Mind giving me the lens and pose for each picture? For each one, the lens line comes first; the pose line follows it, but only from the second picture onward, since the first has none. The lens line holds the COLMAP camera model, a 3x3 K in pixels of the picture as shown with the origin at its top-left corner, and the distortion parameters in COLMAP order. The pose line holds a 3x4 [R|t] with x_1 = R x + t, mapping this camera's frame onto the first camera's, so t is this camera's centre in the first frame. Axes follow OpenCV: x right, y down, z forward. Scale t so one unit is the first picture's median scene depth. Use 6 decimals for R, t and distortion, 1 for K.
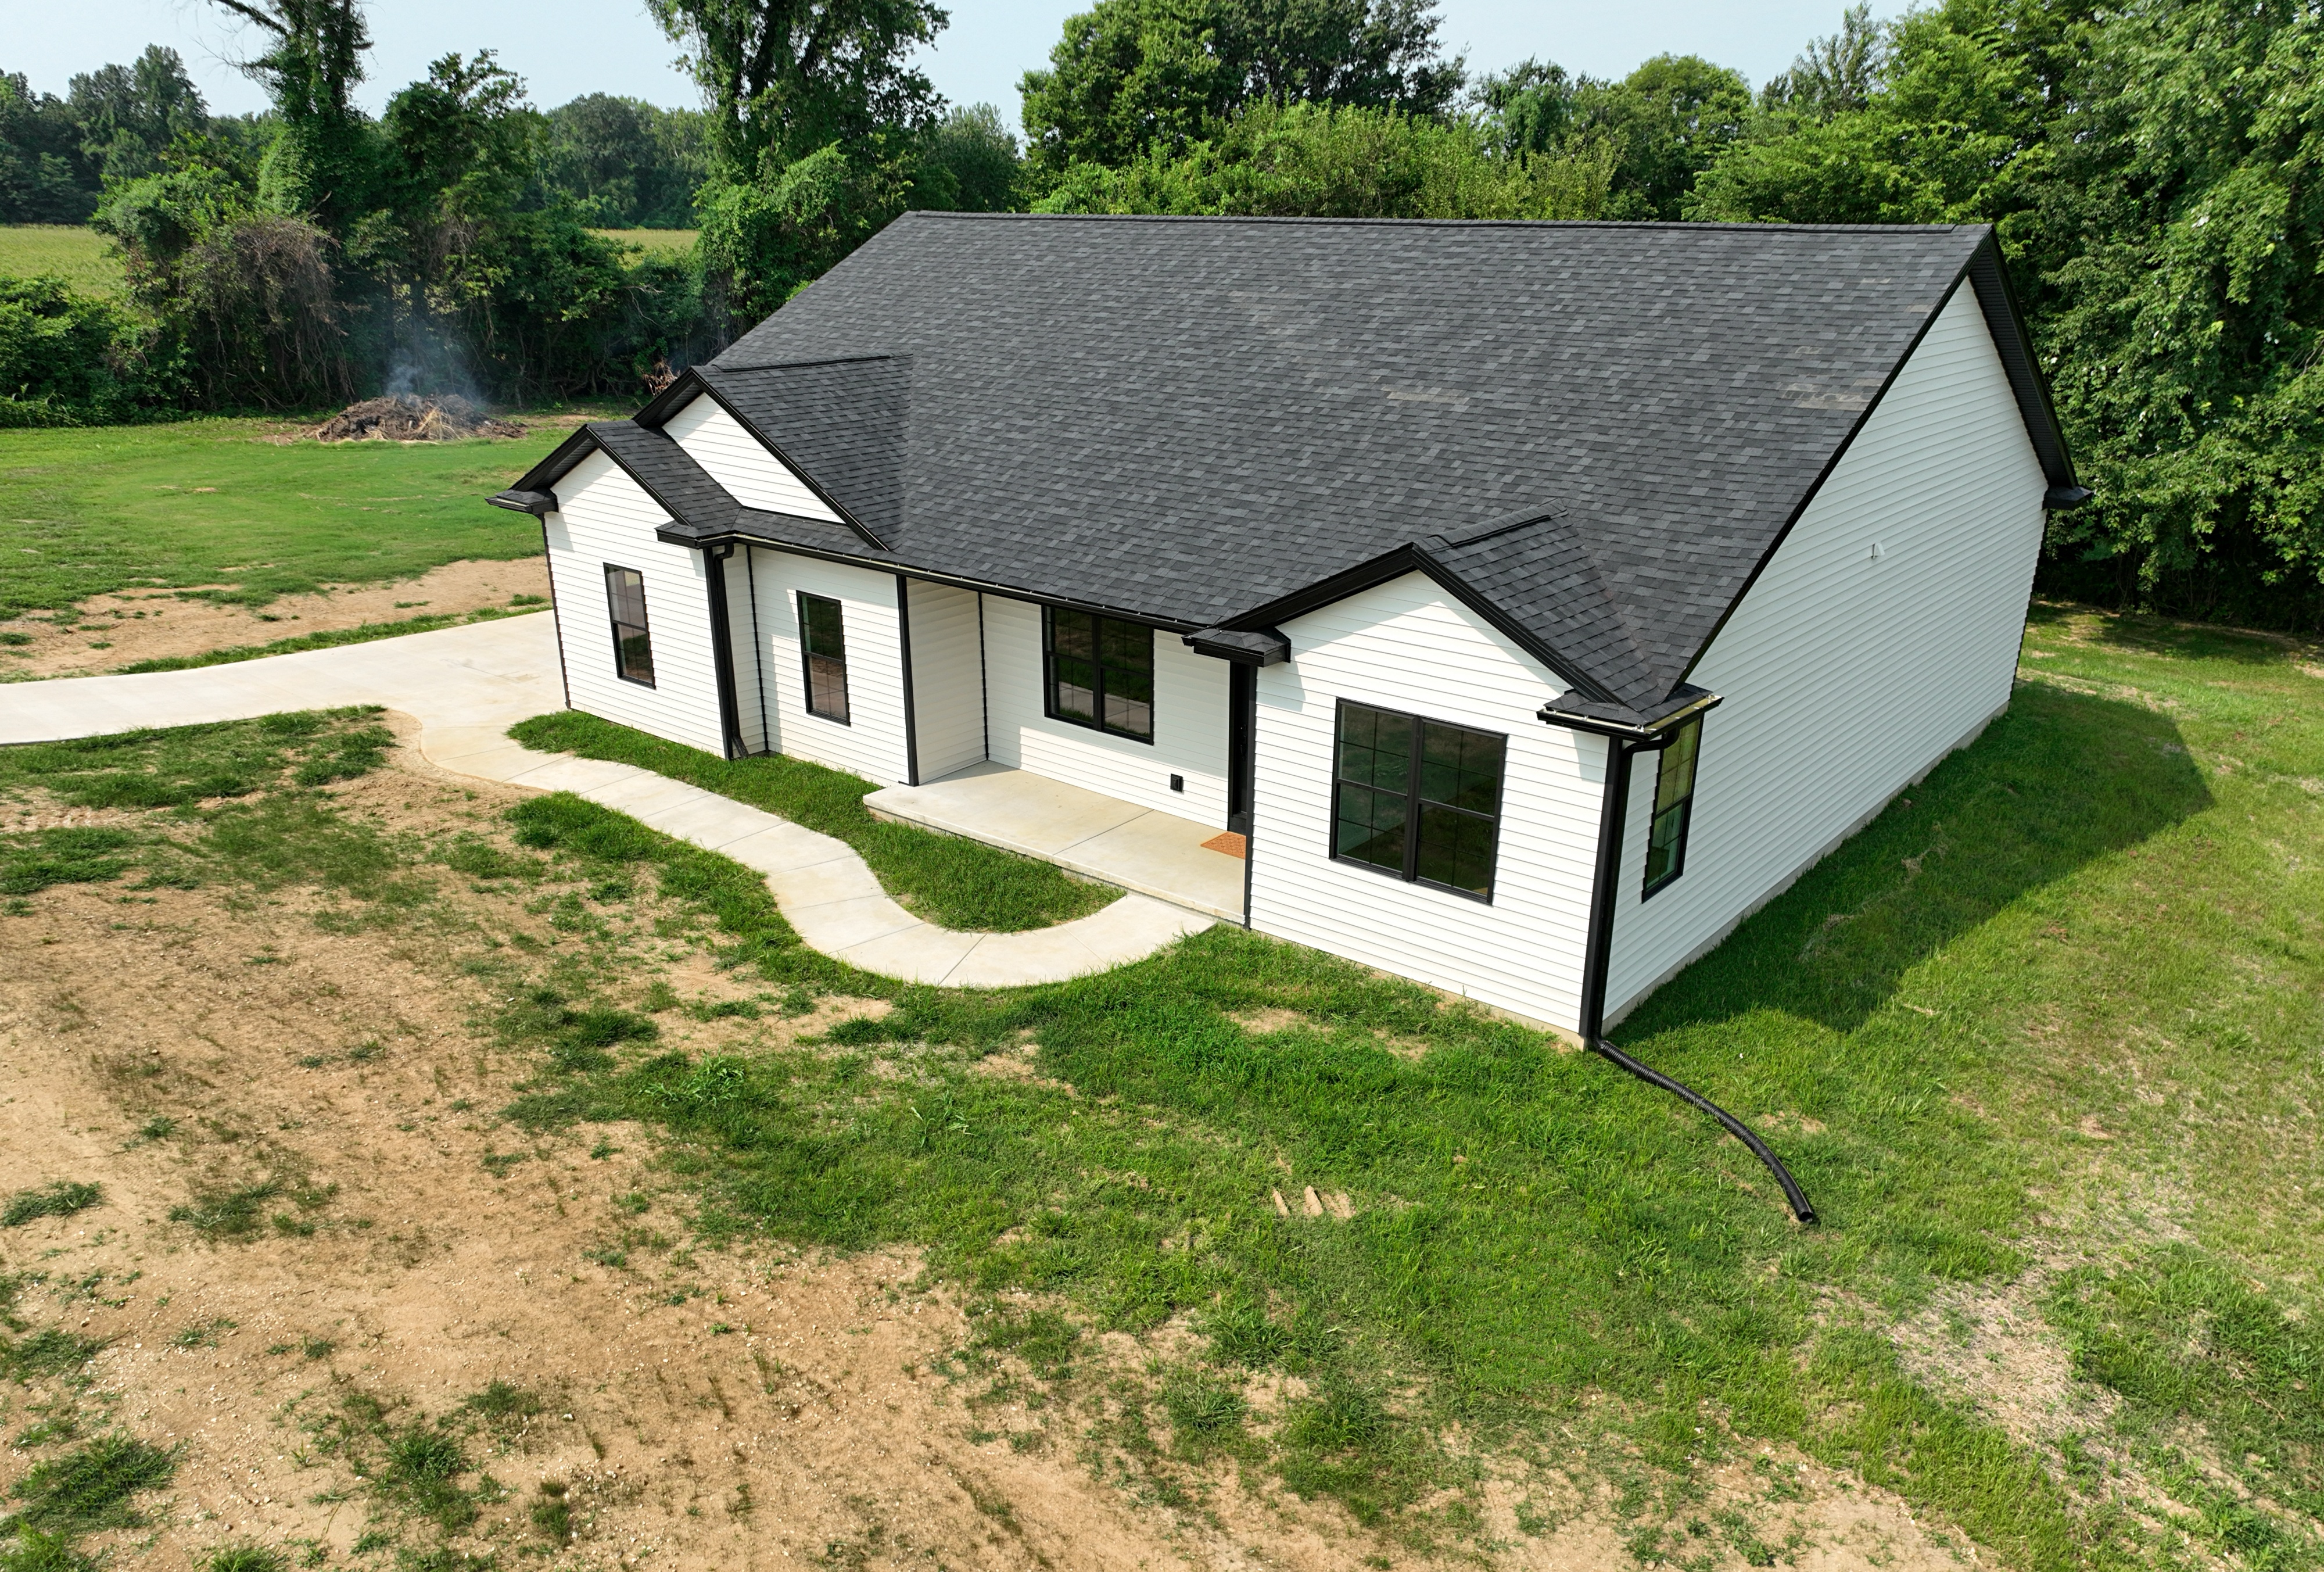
lens RADIAL K [[1641.9, 0, 1168.9], [0, 1641.9, 855.5], [0, 0, 1]] dist [-0.000045, 0.000255]
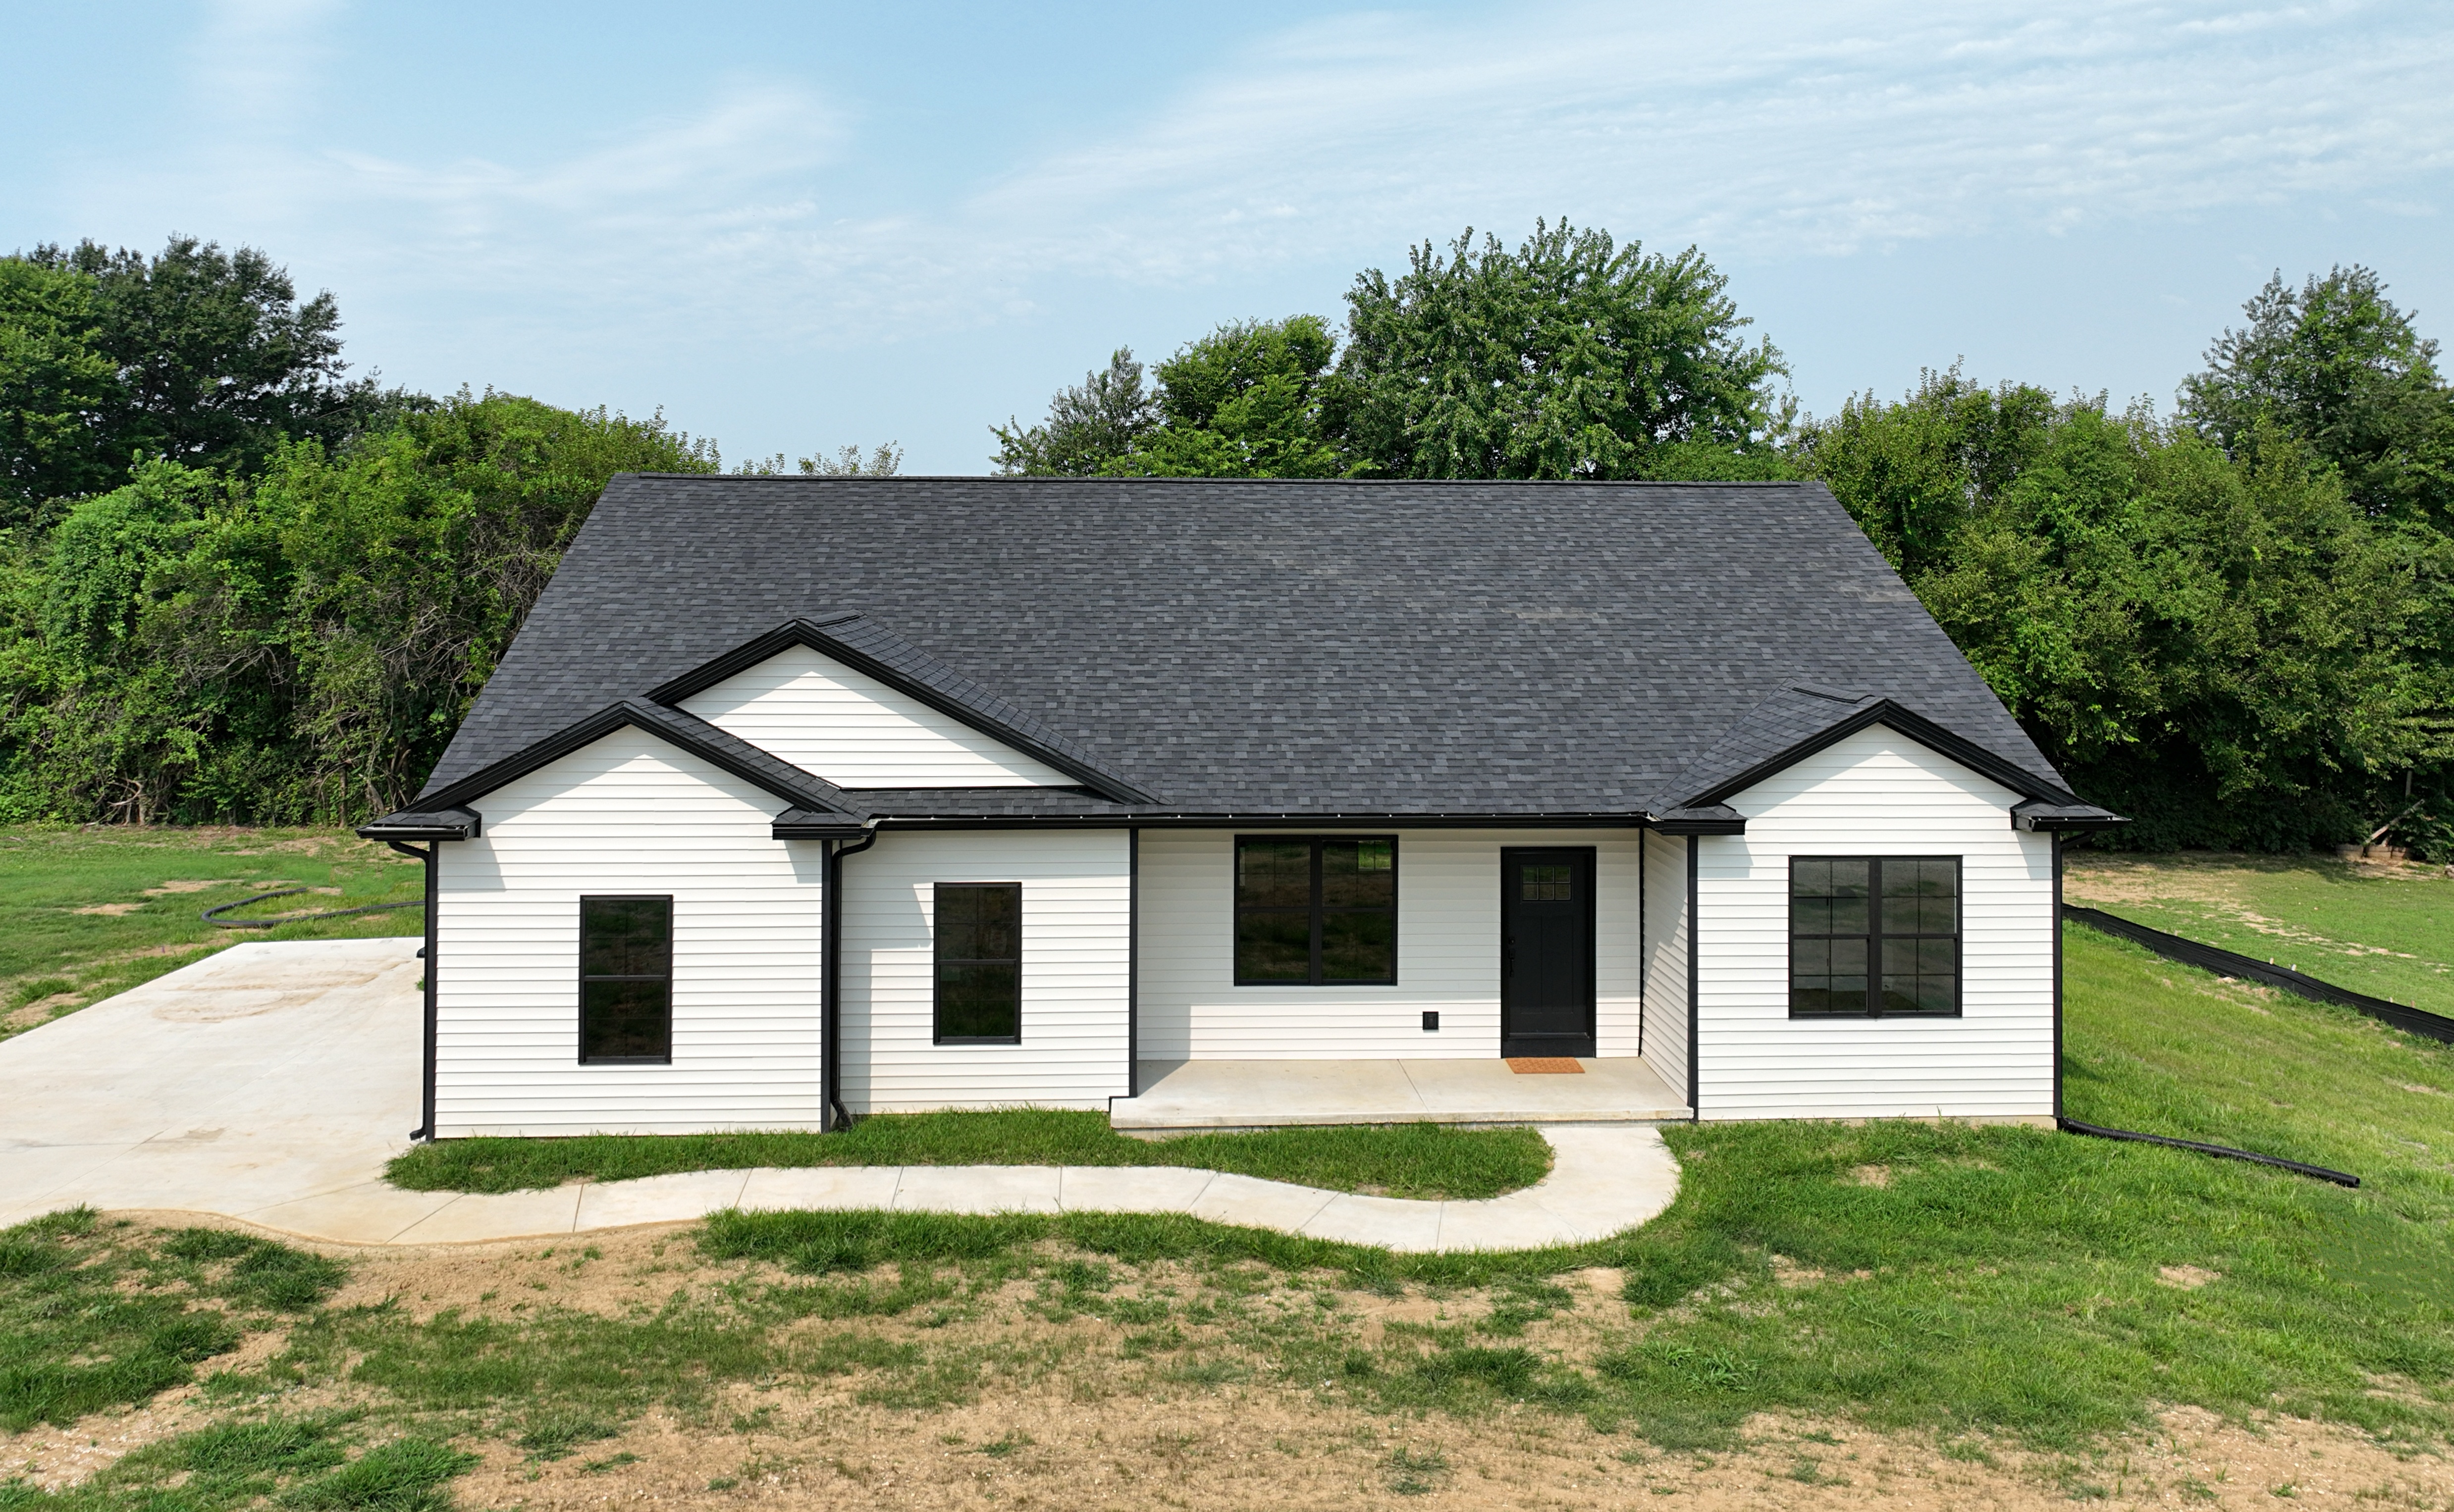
lens RADIAL K [[1852.9, 0, 1210.0], [0, 1852.9, 532.2], [0, 0, 1]] dist [0.008367, 0.003104]
pose [[0.744833, 0.005560, 0.667228, -0.828791], [0.248359, 0.925806, -0.284959, -0.033727], [-0.619308, 0.377959, 0.688190, 0.267883]]
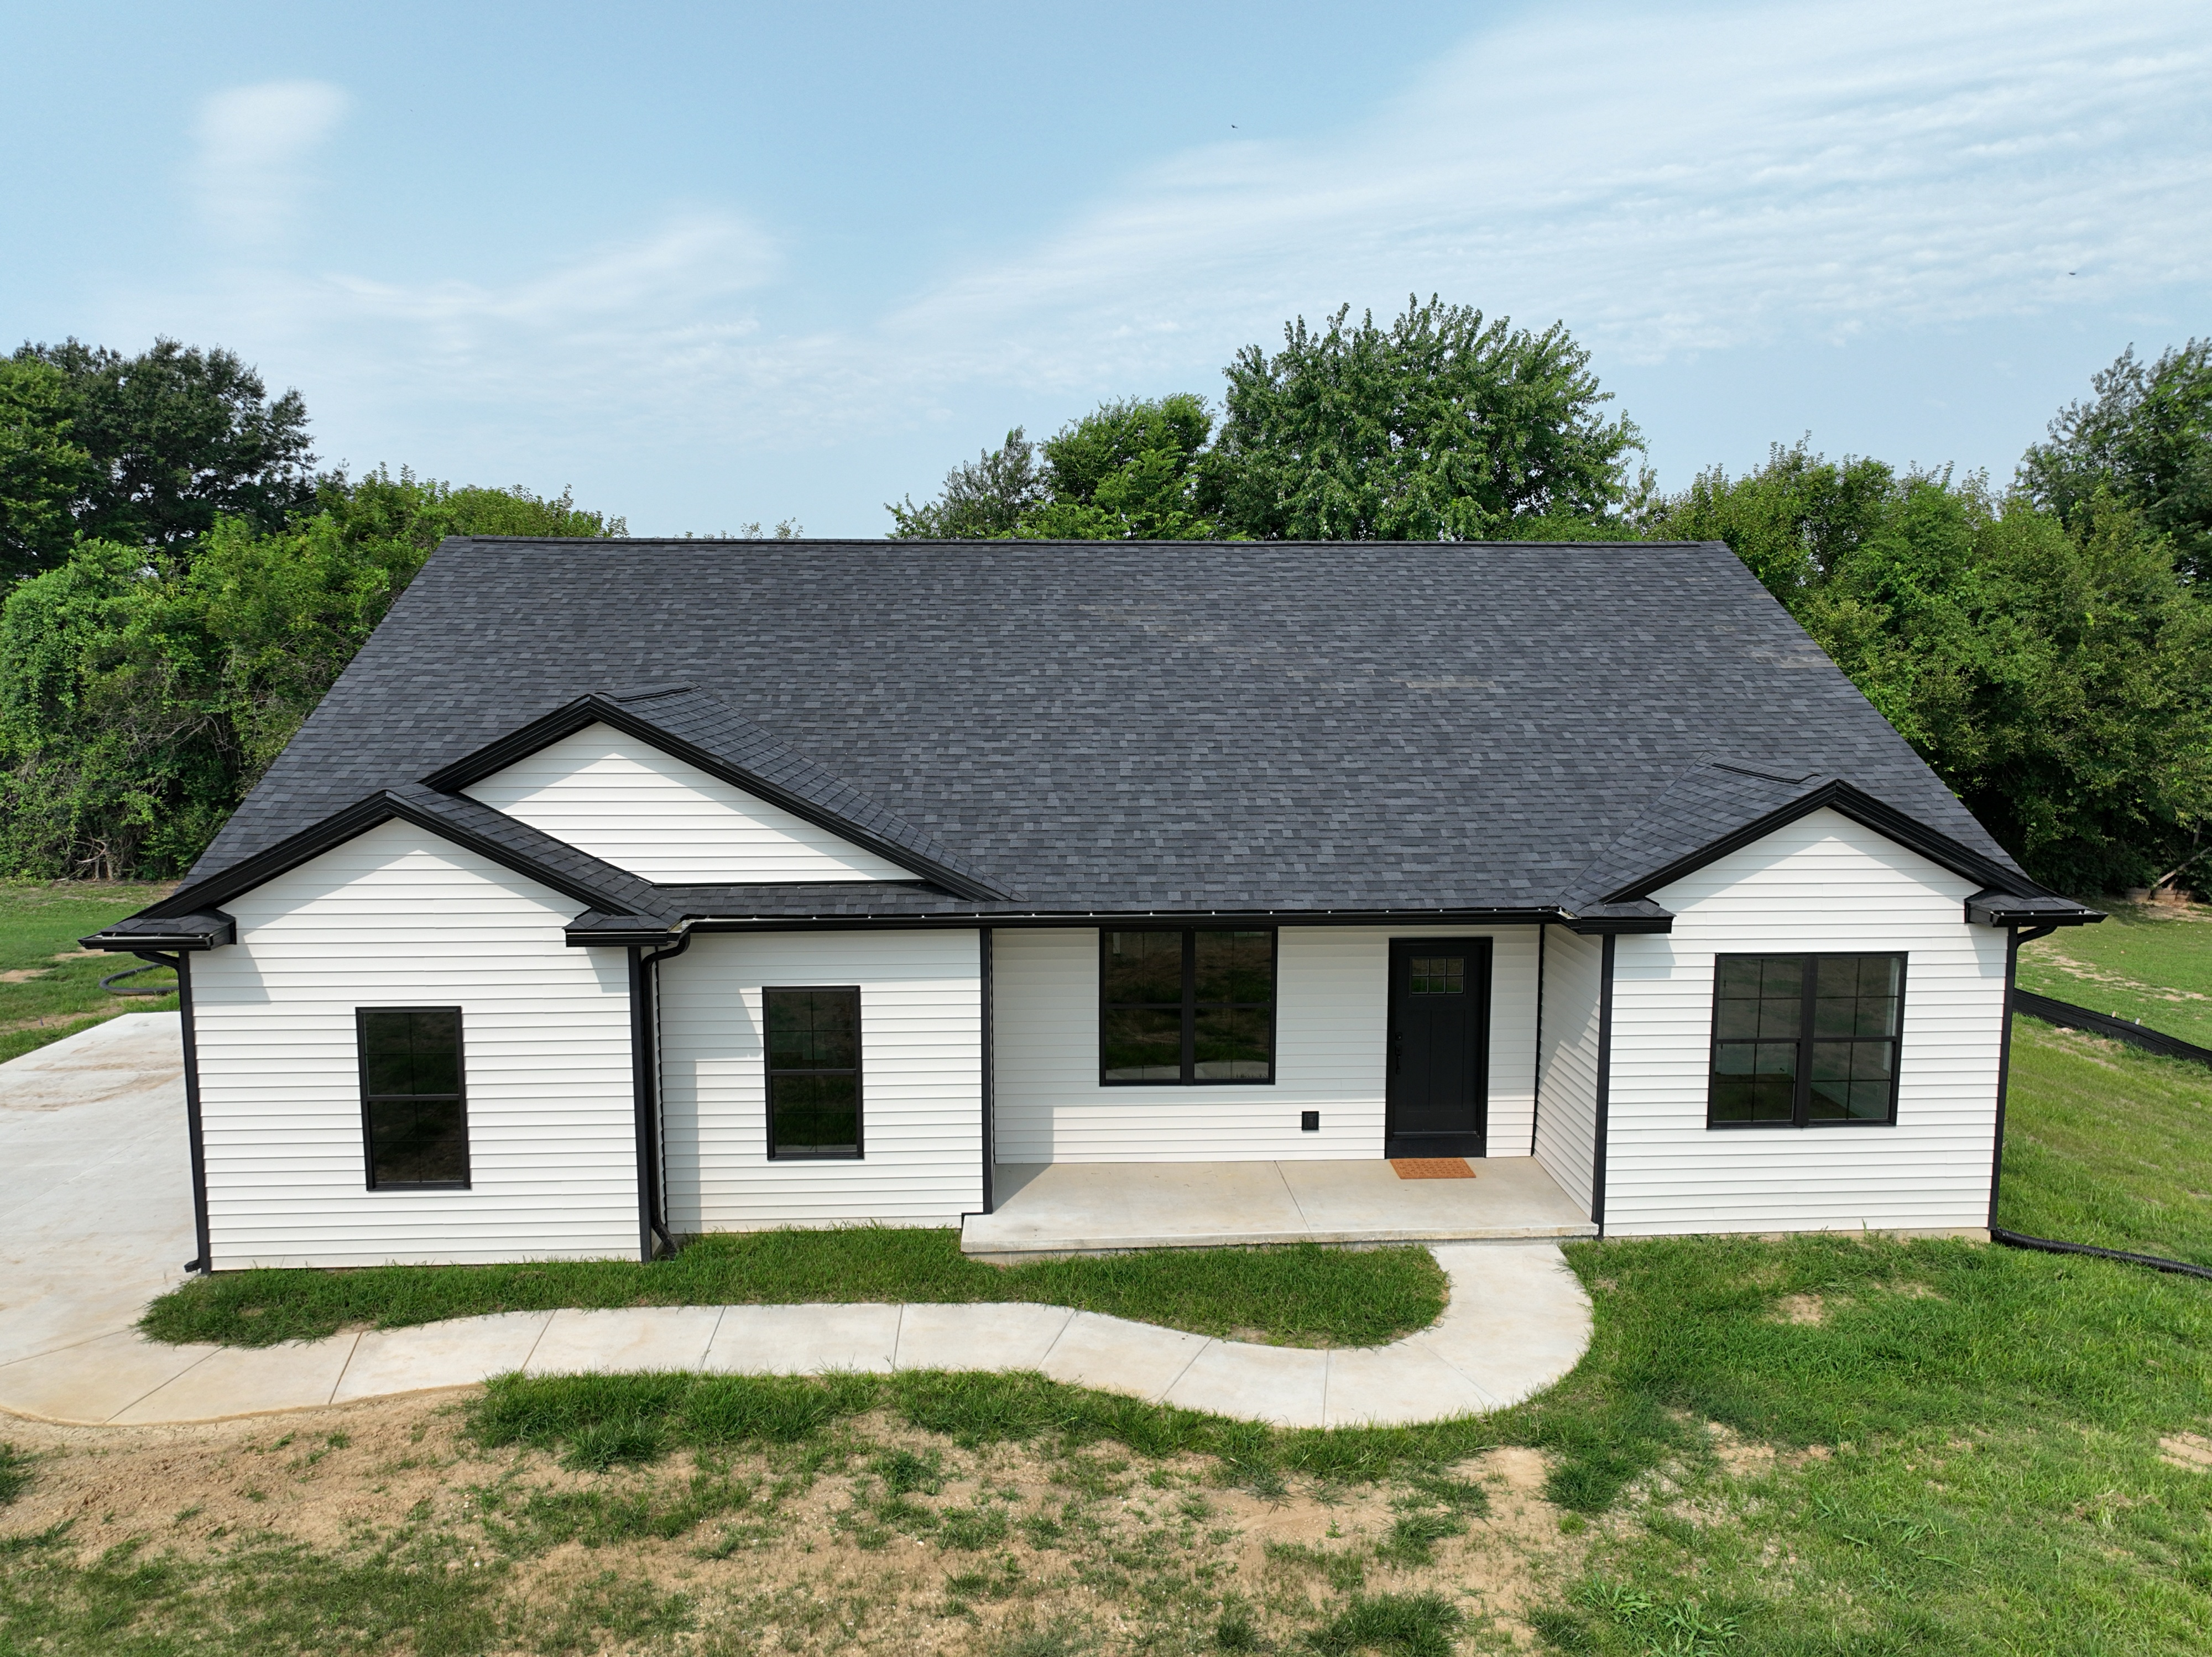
lens RADIAL K [[1552.7, 0, 1110.7], [0, 1552.7, 831.1], [0, 0, 1]] dist [-0.002088, 0.017820]
pose [[0.742311, -0.091837, 0.663732, -0.633668], [0.253212, 0.955558, -0.150975, -0.098200], [-0.620369, 0.280135, 0.732575, 0.447130]]
